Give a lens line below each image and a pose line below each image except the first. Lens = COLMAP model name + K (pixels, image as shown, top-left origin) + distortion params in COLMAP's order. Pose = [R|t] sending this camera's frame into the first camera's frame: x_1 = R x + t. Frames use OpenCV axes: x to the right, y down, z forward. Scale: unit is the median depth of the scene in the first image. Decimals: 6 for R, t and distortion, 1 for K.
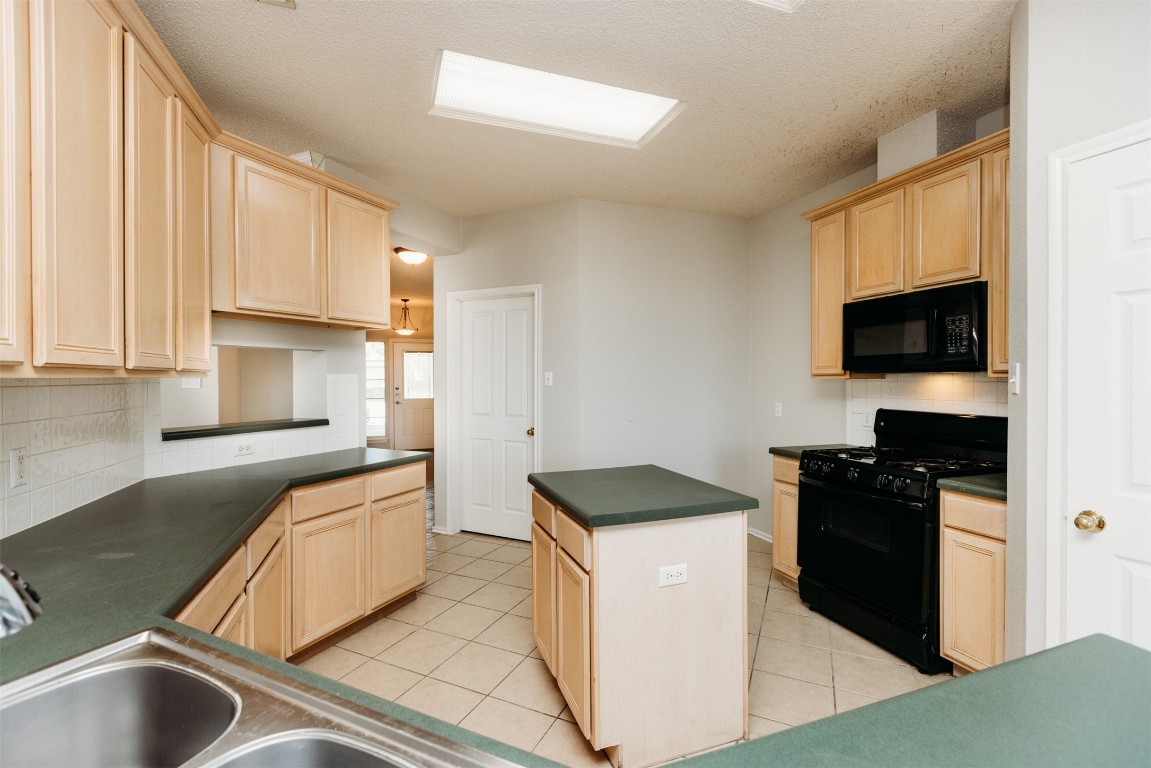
lens RADIAL K [[502.9, 0, 575.8], [0, 502.9, 382.4], [0, 0, 1]] dist [-0.001321, -0.000306]
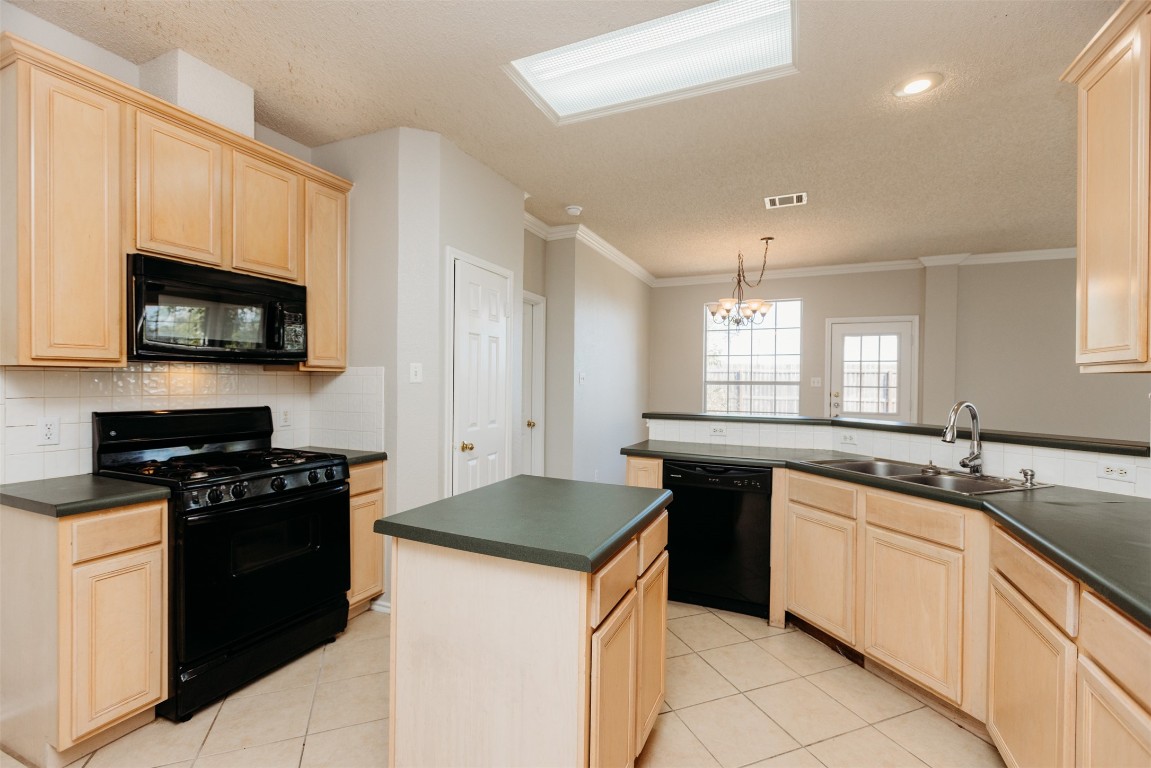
lens RADIAL K [[502.9, 0, 577.2], [0, 502.9, 383.5], [0, 0, 1]] dist [-0.001321, -0.000306]
pose [[-0.723464, -0.010577, 0.690281, -0.330556], [-0.003073, 0.999922, 0.012101, 0.003569], [-0.690355, 0.006633, -0.723440, 1.062087]]
